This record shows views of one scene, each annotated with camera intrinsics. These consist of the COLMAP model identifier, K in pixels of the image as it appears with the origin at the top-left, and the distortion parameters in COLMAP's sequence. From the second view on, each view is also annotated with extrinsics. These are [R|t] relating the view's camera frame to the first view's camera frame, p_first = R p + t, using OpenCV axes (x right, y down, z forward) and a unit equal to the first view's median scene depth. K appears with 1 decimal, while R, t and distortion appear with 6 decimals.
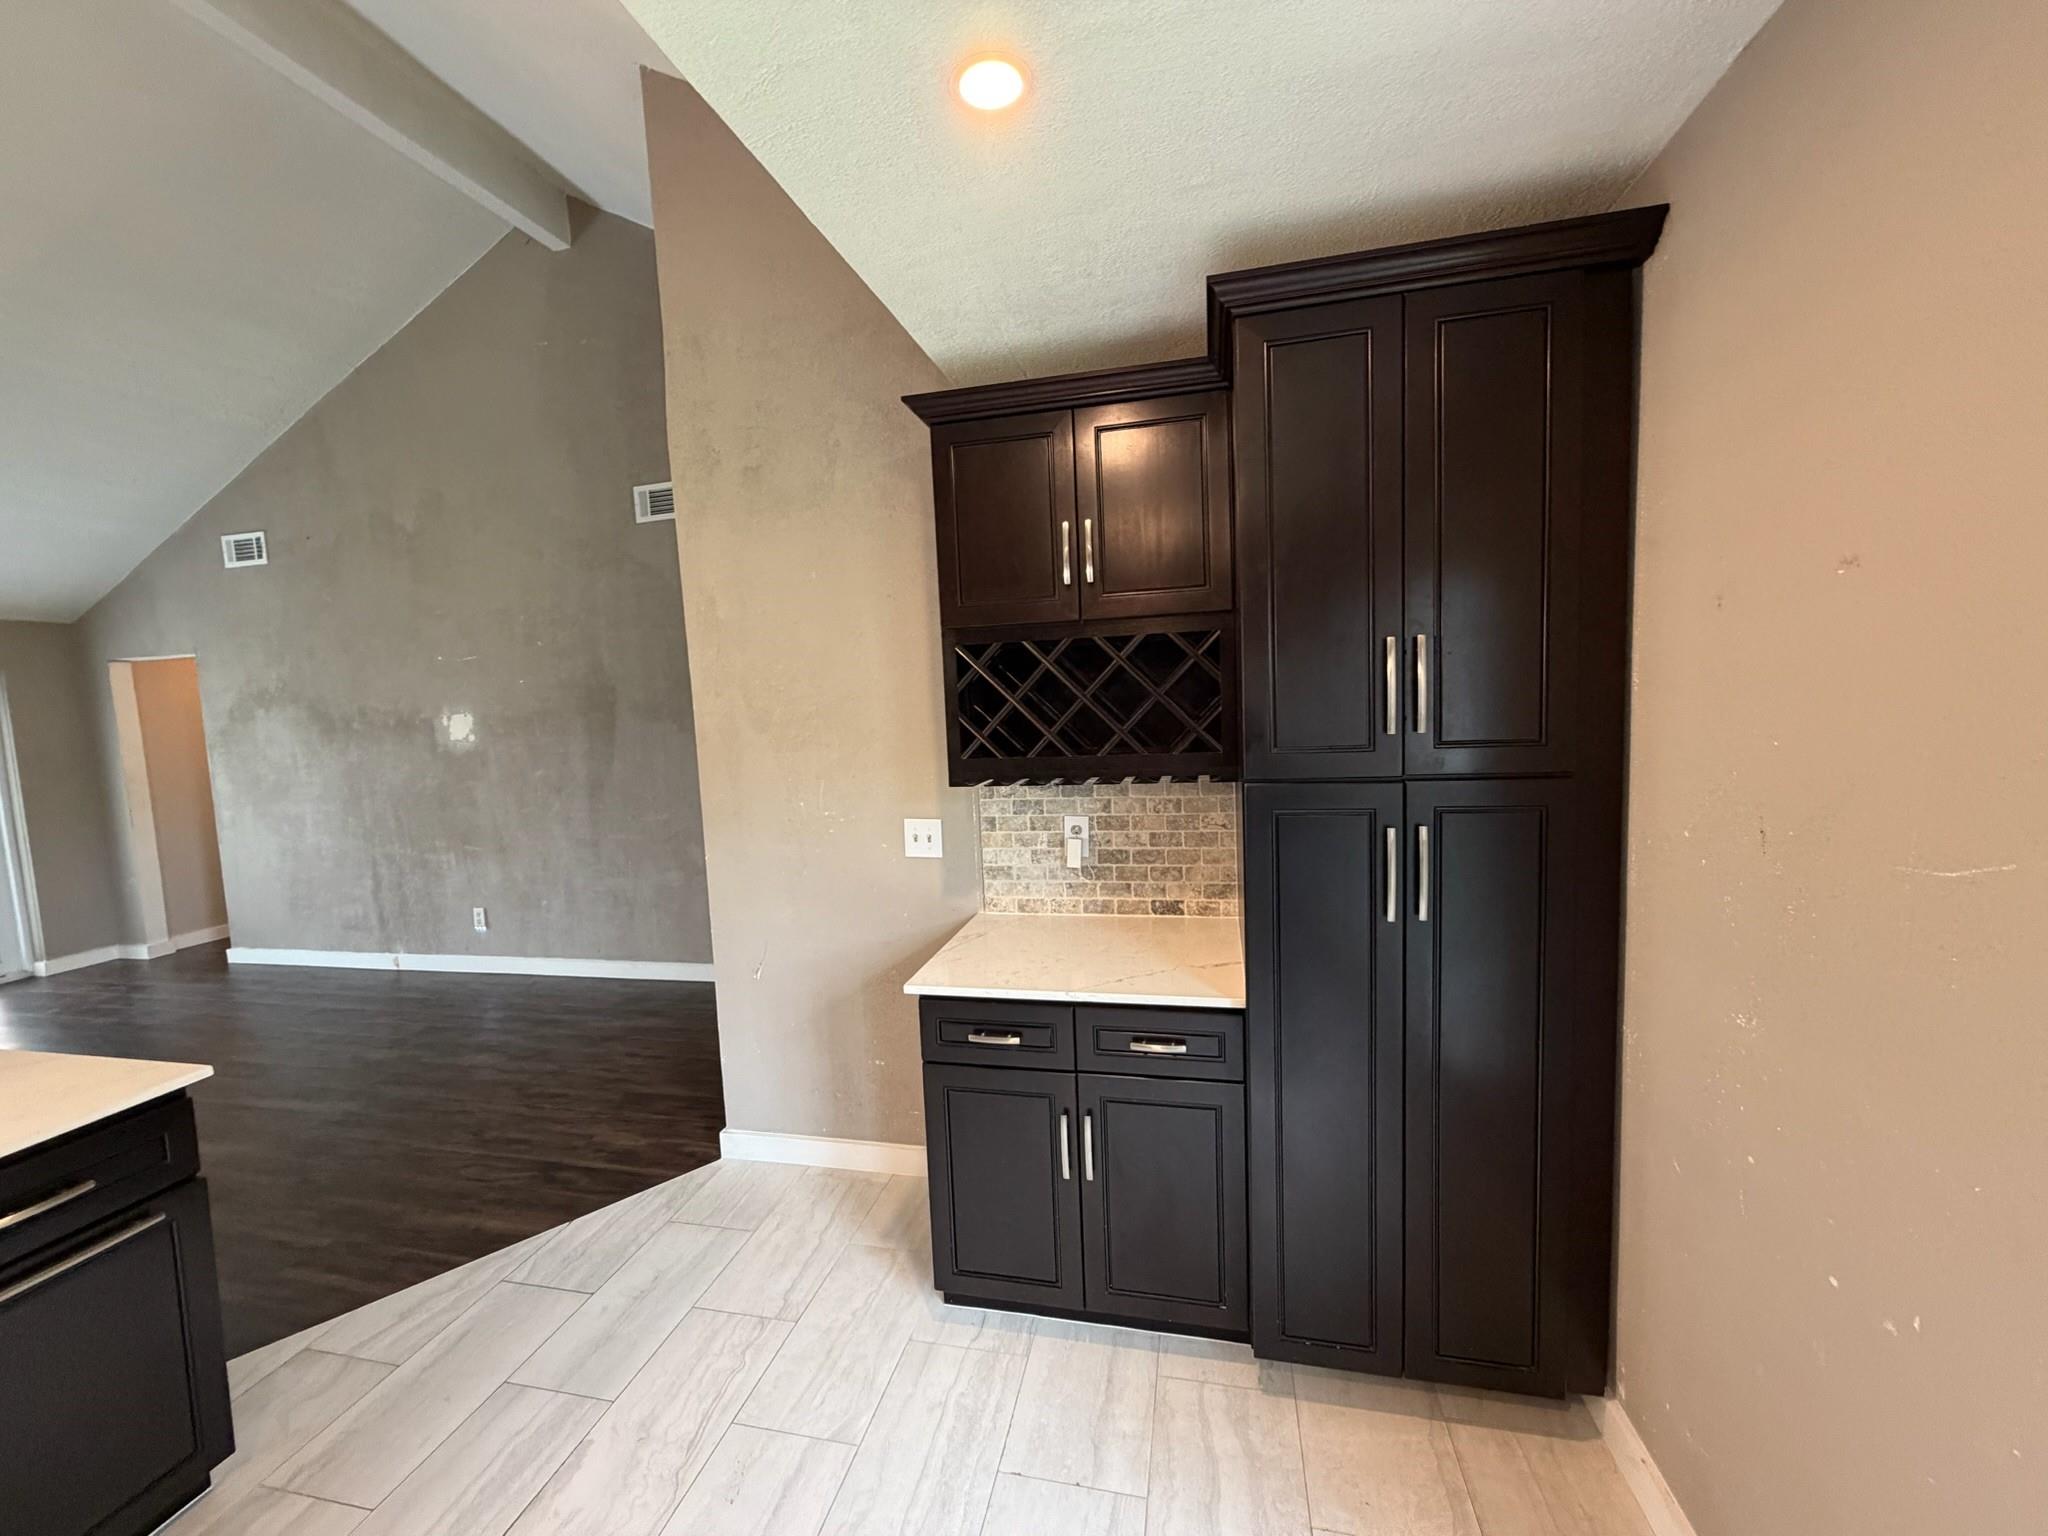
lens RADIAL K [[815.6, 0, 1018.3], [0, 815.6, 768.7], [0, 0, 1]] dist [-0.000847, 0.000522]
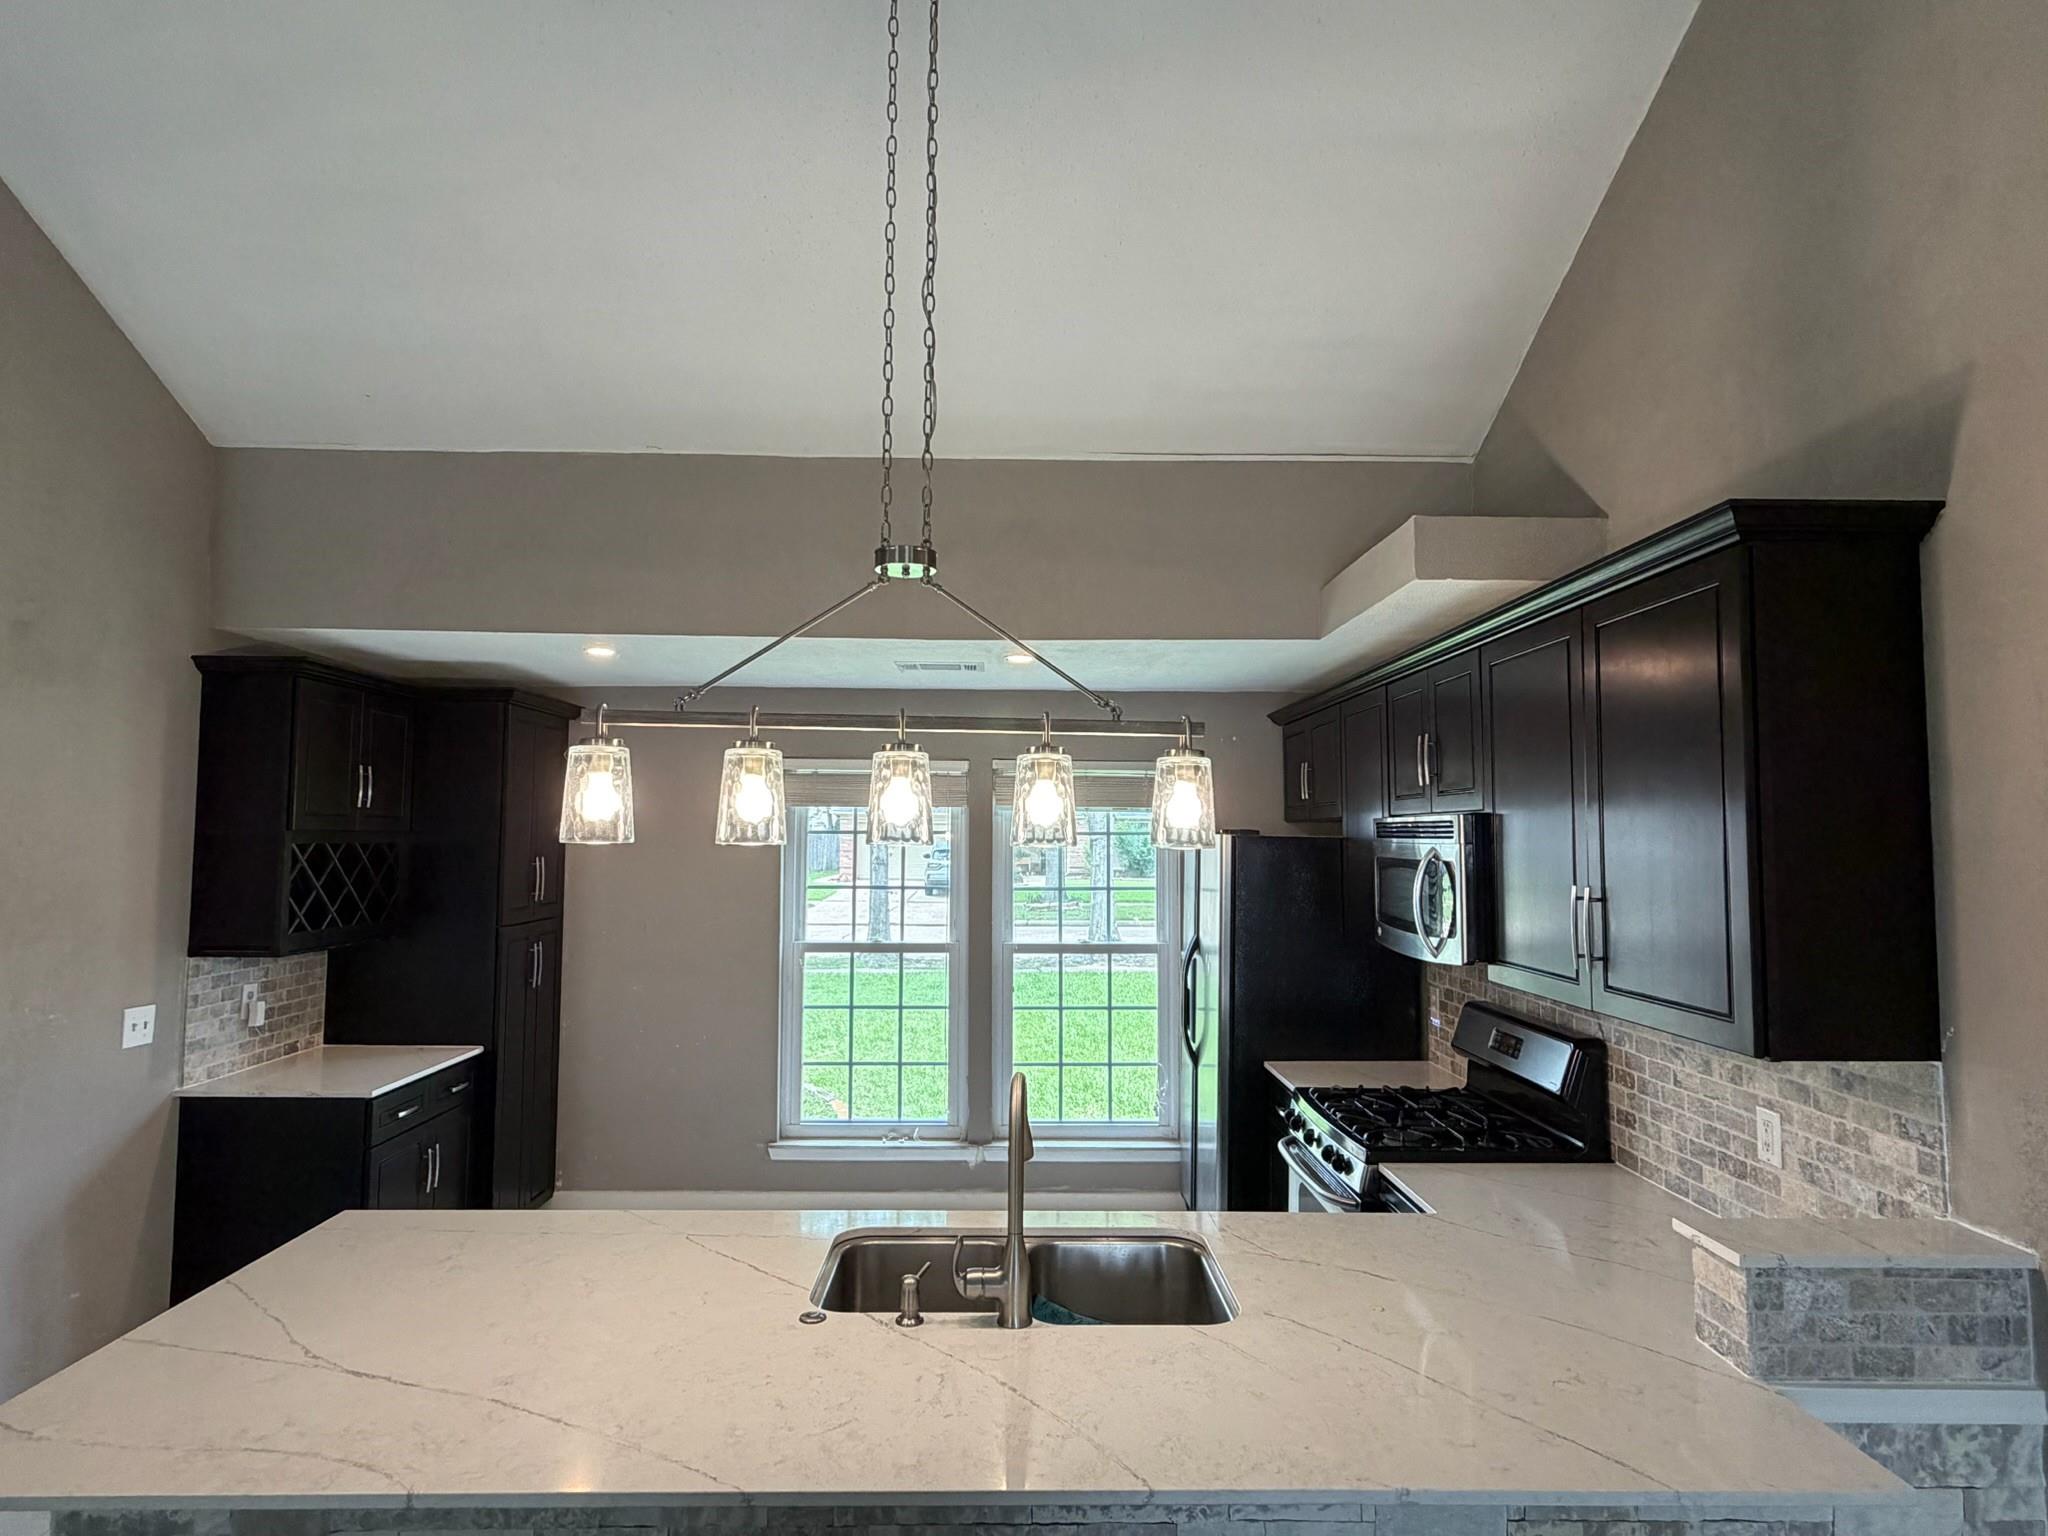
lens RADIAL K [[1116.0, 0, 1020.5], [0, 1116.0, 779.2], [0, 0, 1]] dist [-0.006673, 0.000652]
pose [[-0.240655, 0.091501, 0.966288, -1.721604], [0.090070, 0.993356, -0.071632, -0.020615], [-0.966422, 0.069795, -0.247298, 0.274609]]
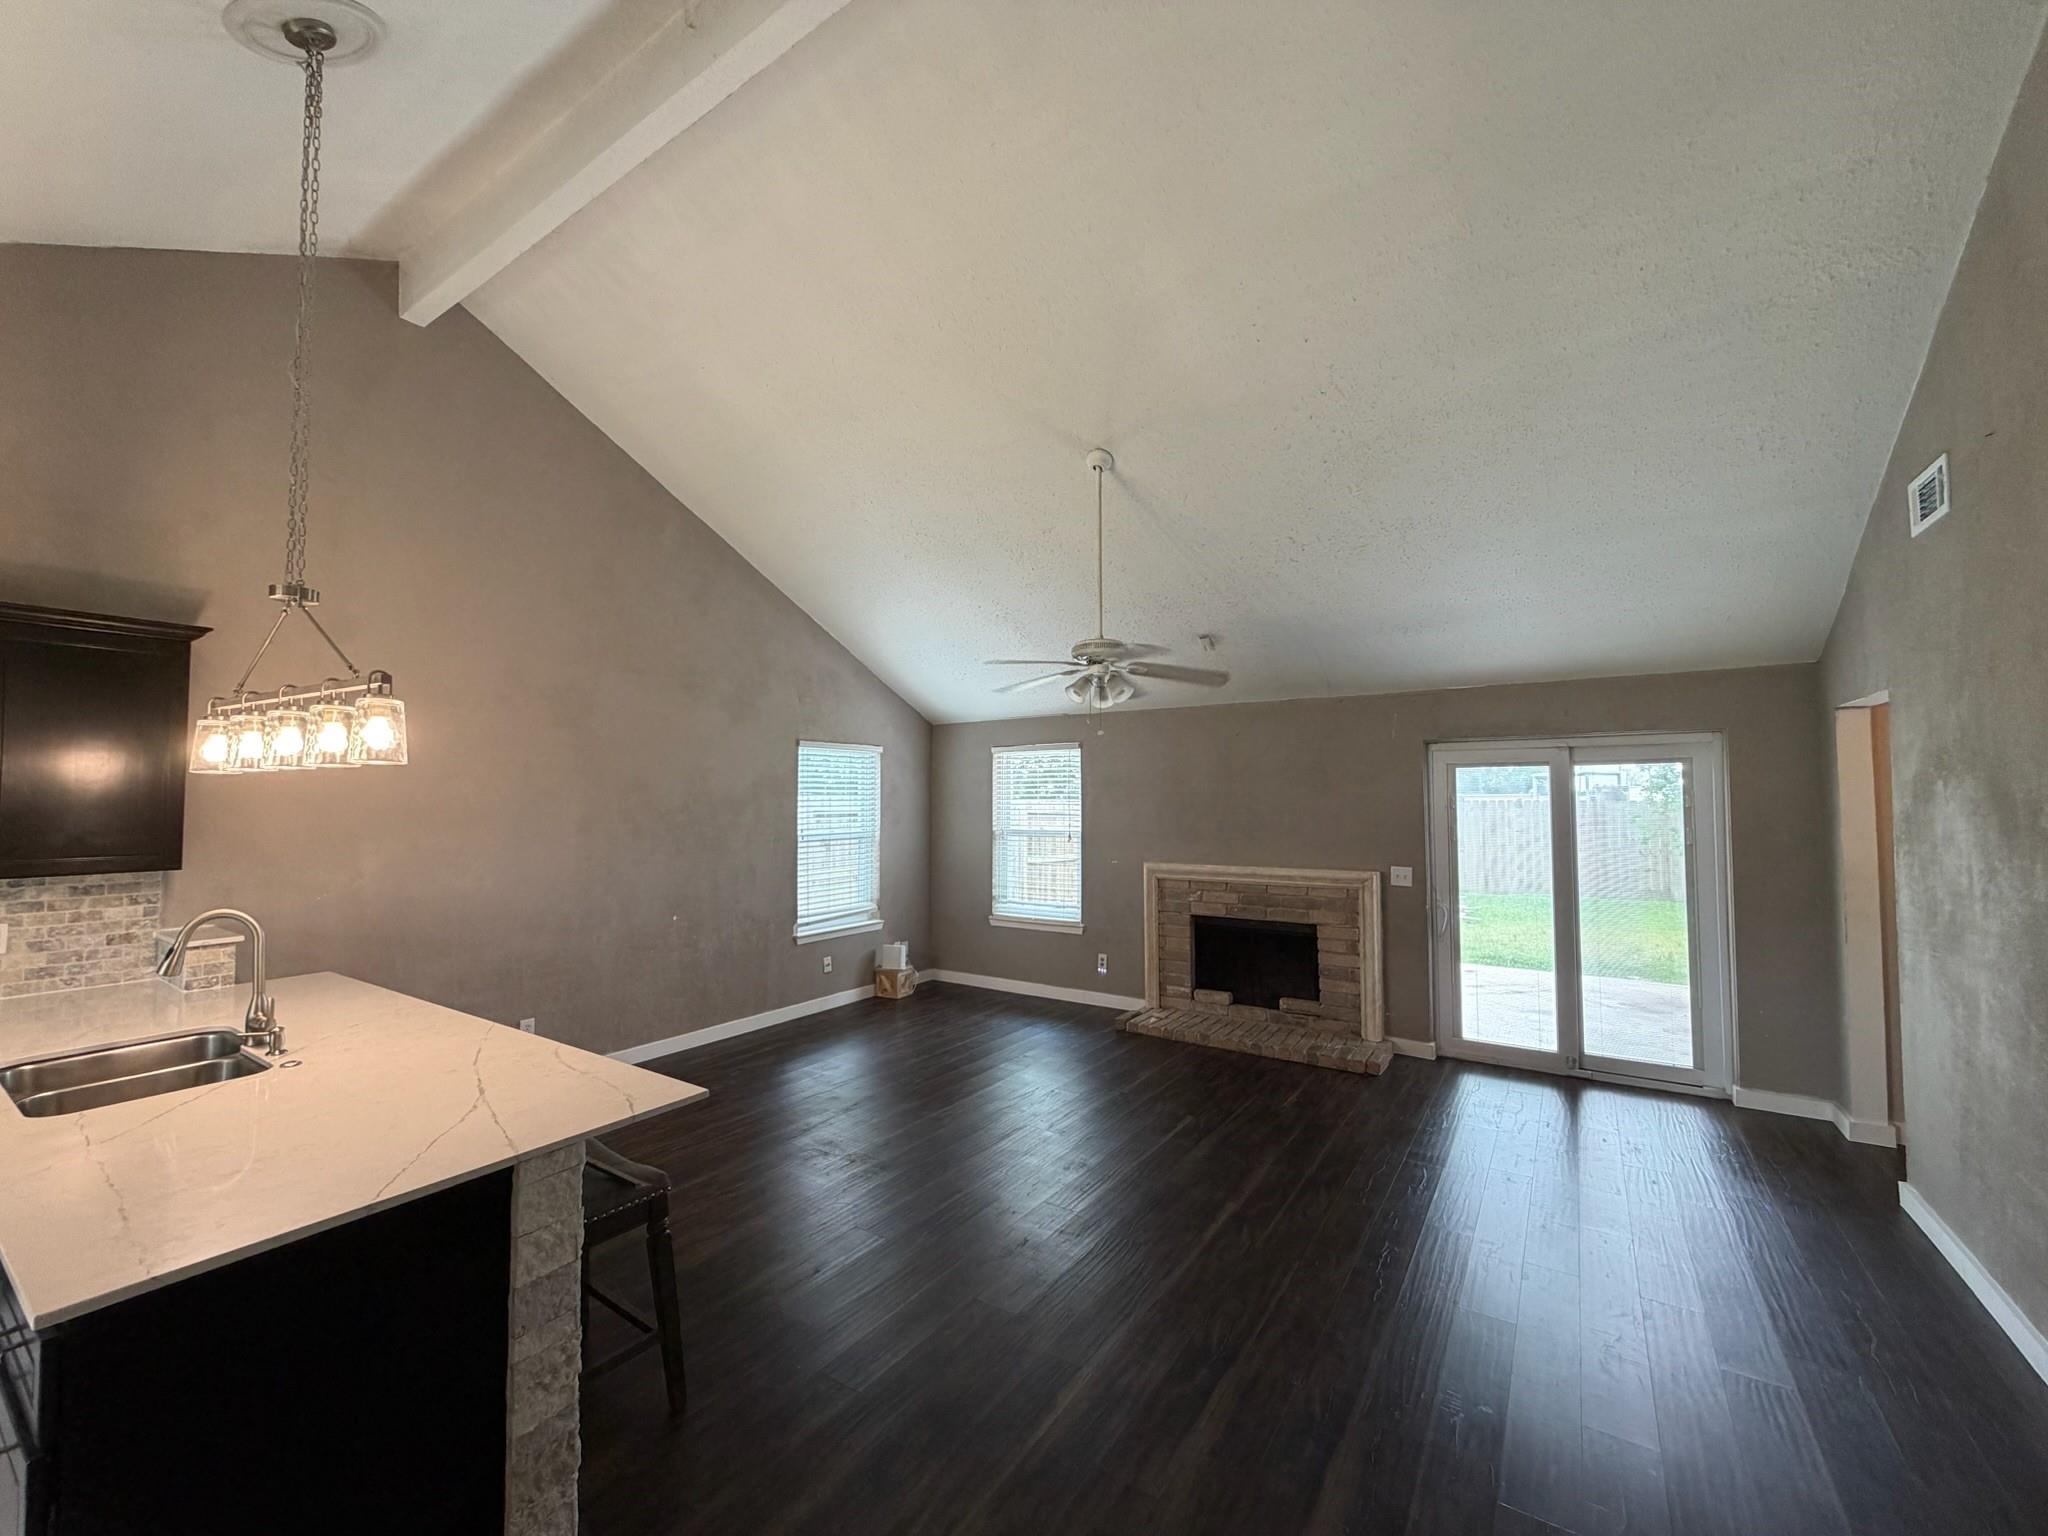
lens RADIAL K [[815.6, 0, 1018.8], [0, 815.6, 768.0], [0, 0, 1]] dist [-0.000847, 0.000522]
pose [[-0.356948, 0.004657, -0.934113, -0.397673], [-0.064510, 0.997477, 0.029624, -0.117631], [0.931894, 0.070834, -0.355747, 1.258960]]
